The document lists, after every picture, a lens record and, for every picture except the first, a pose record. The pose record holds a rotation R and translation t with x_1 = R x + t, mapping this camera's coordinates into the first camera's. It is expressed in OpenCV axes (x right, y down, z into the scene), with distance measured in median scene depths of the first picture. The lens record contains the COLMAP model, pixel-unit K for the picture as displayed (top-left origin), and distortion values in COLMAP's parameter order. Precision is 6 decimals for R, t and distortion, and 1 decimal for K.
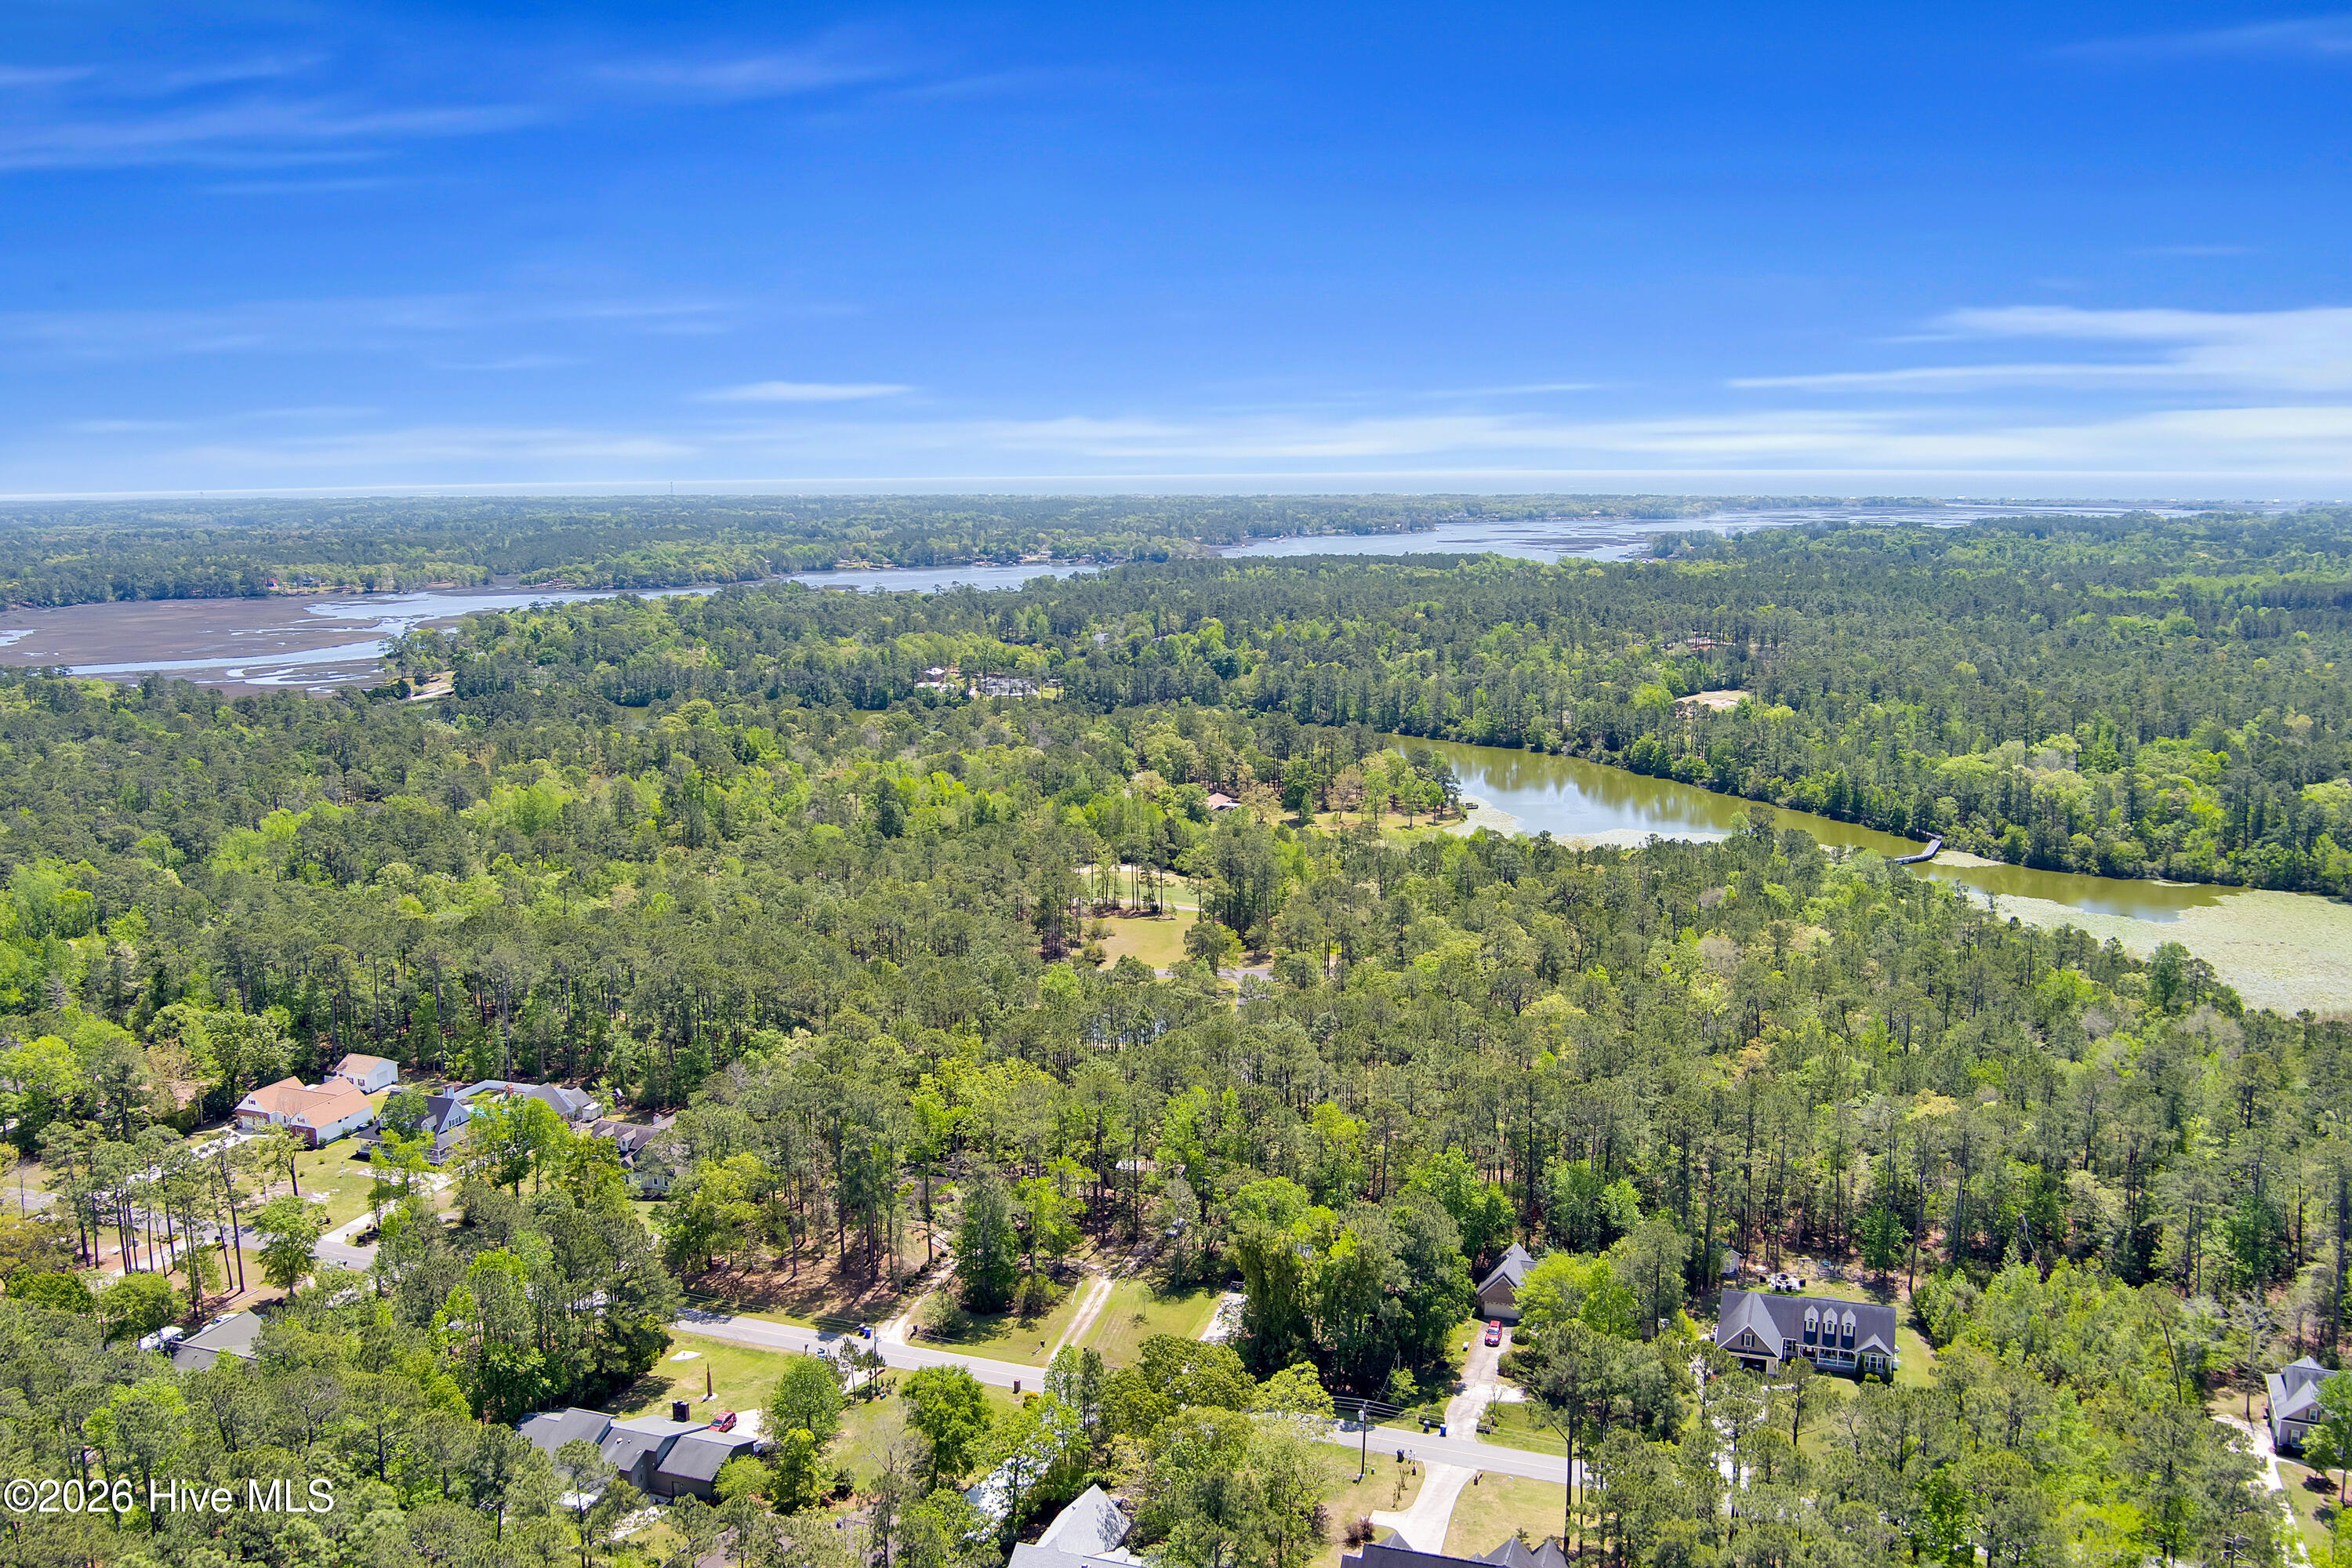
lens RADIAL K [[1825.1, 0, 1142.4], [0, 1825.1, 779.0], [0, 0, 1]] dist [-0.043374, 0.007091]
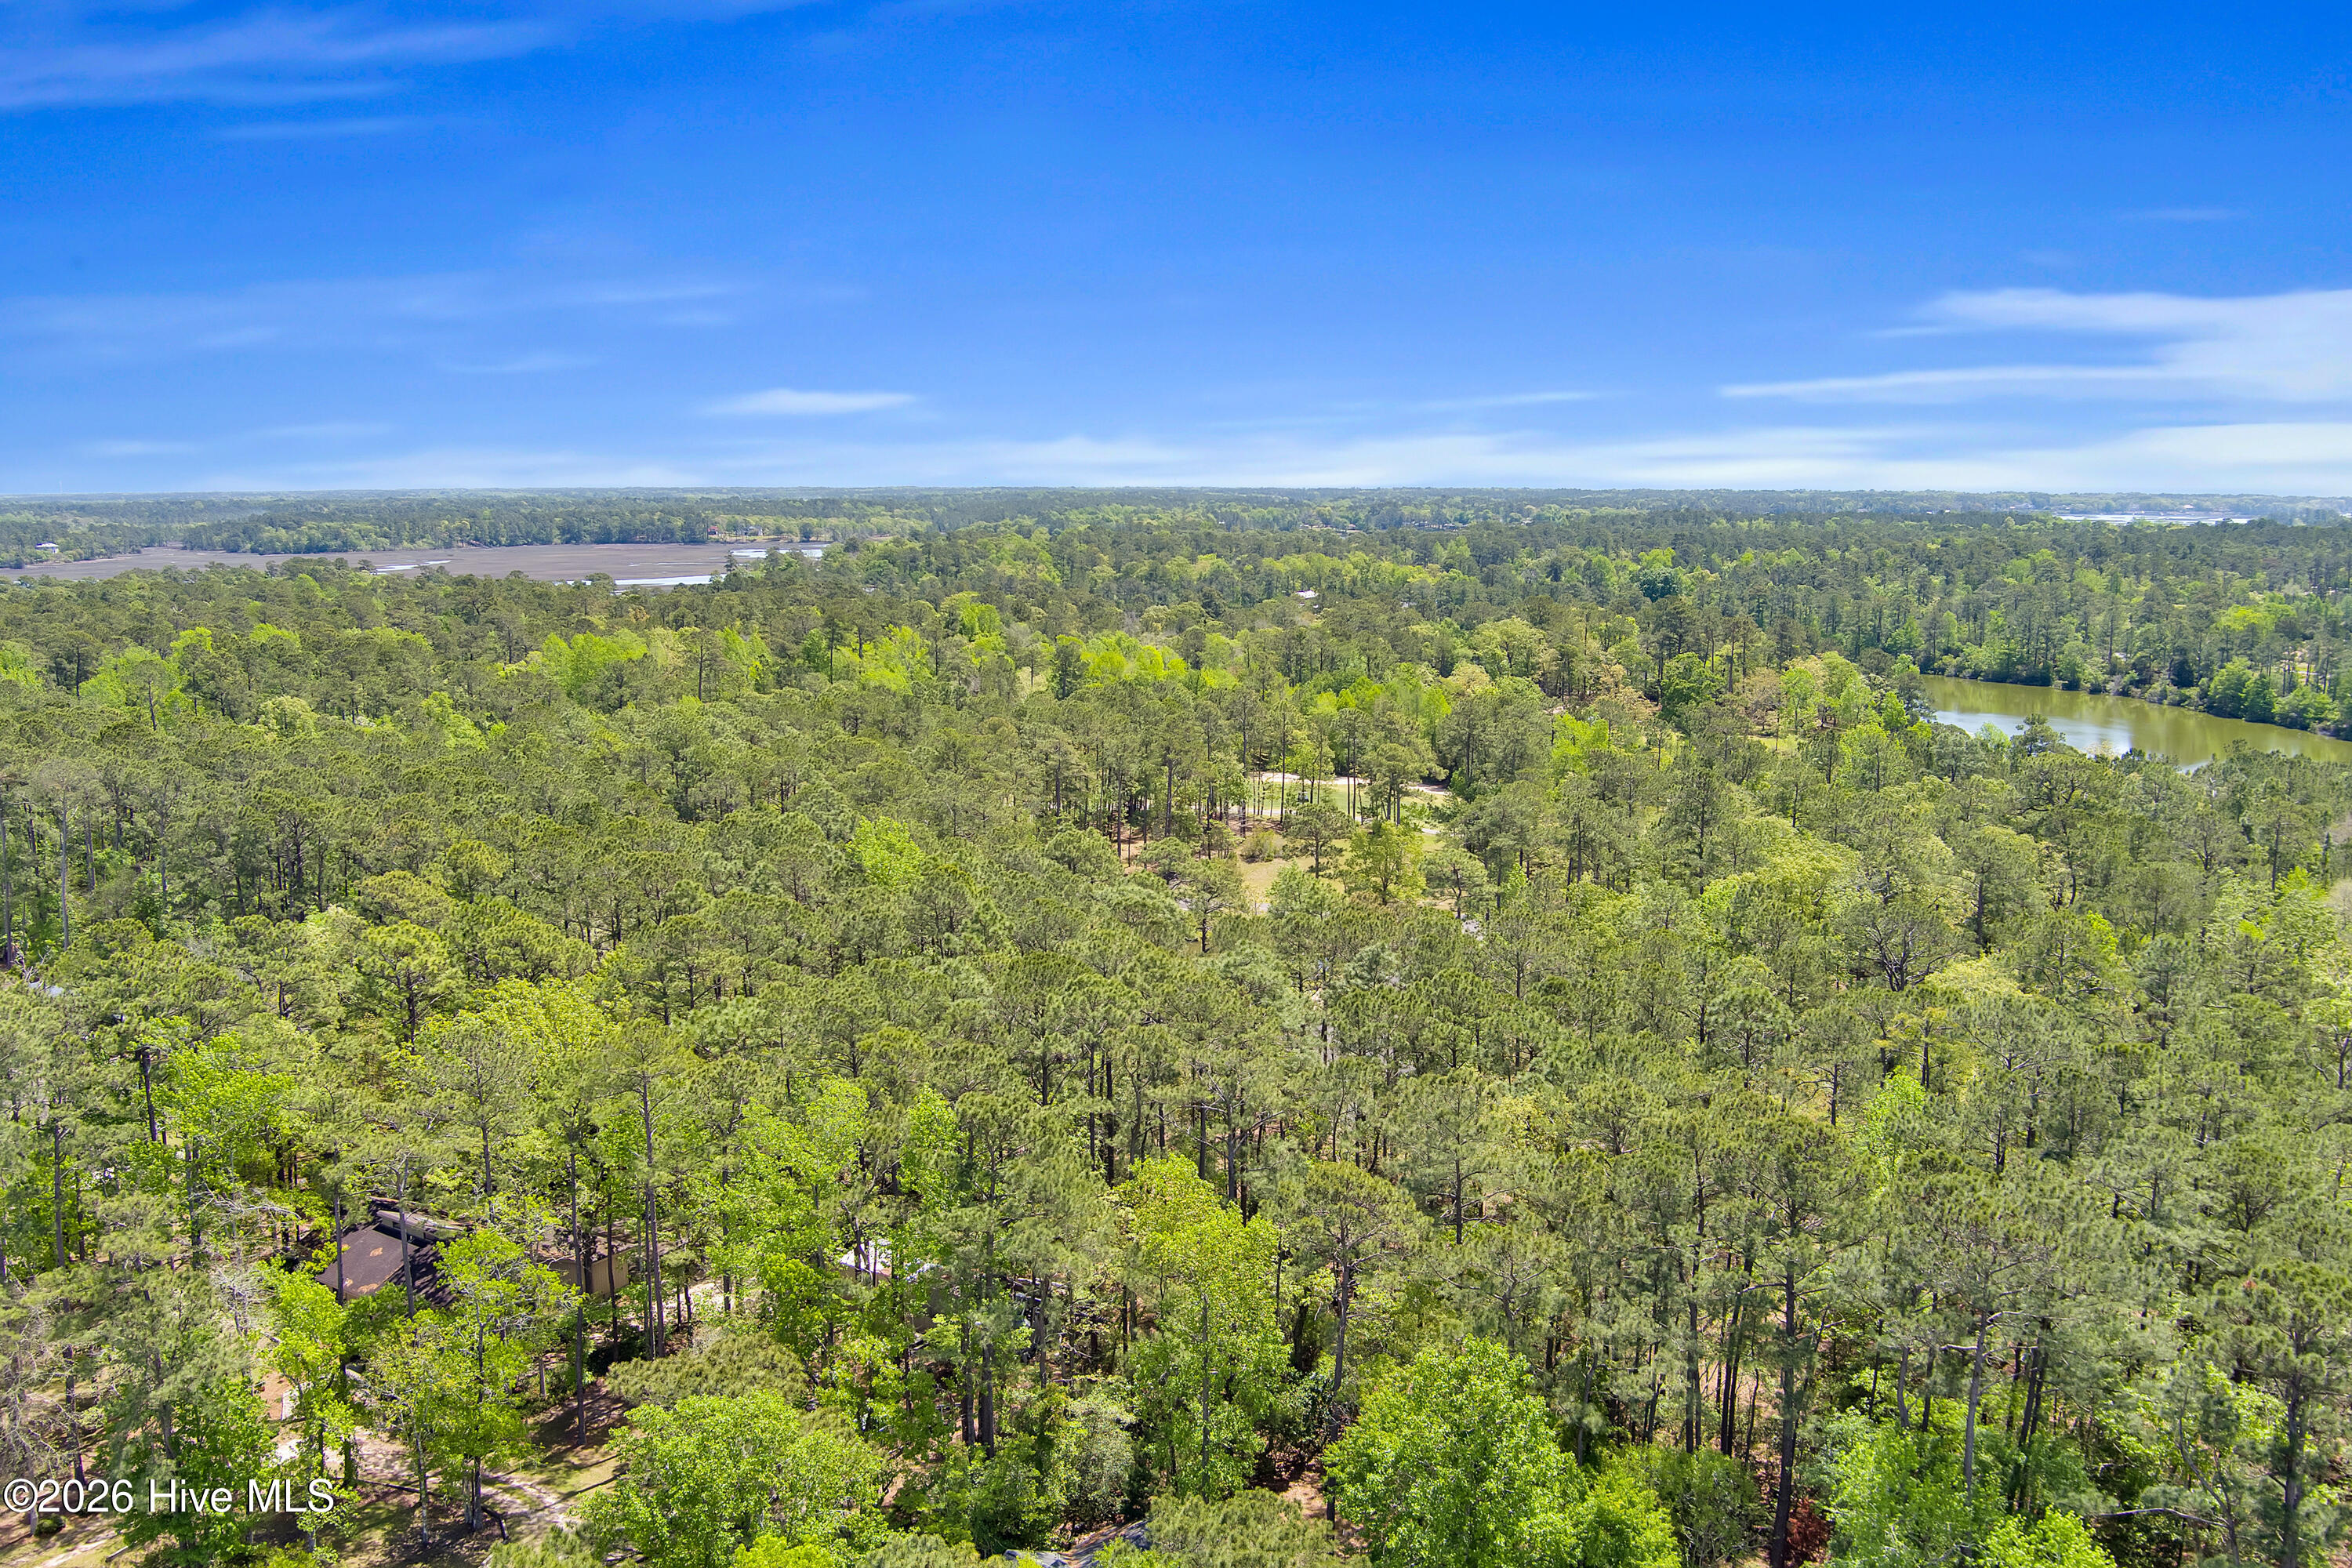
lens RADIAL K [[1825.1, 0, 1142.4], [0, 1825.1, 779.0], [0, 0, 1]] dist [-0.043374, 0.007091]
pose [[0.960970, 0.038045, -0.274025, 0.059257], [-0.038168, 0.999259, 0.004883, 0.031739], [0.274007, 0.005766, 0.961710, 0.204012]]
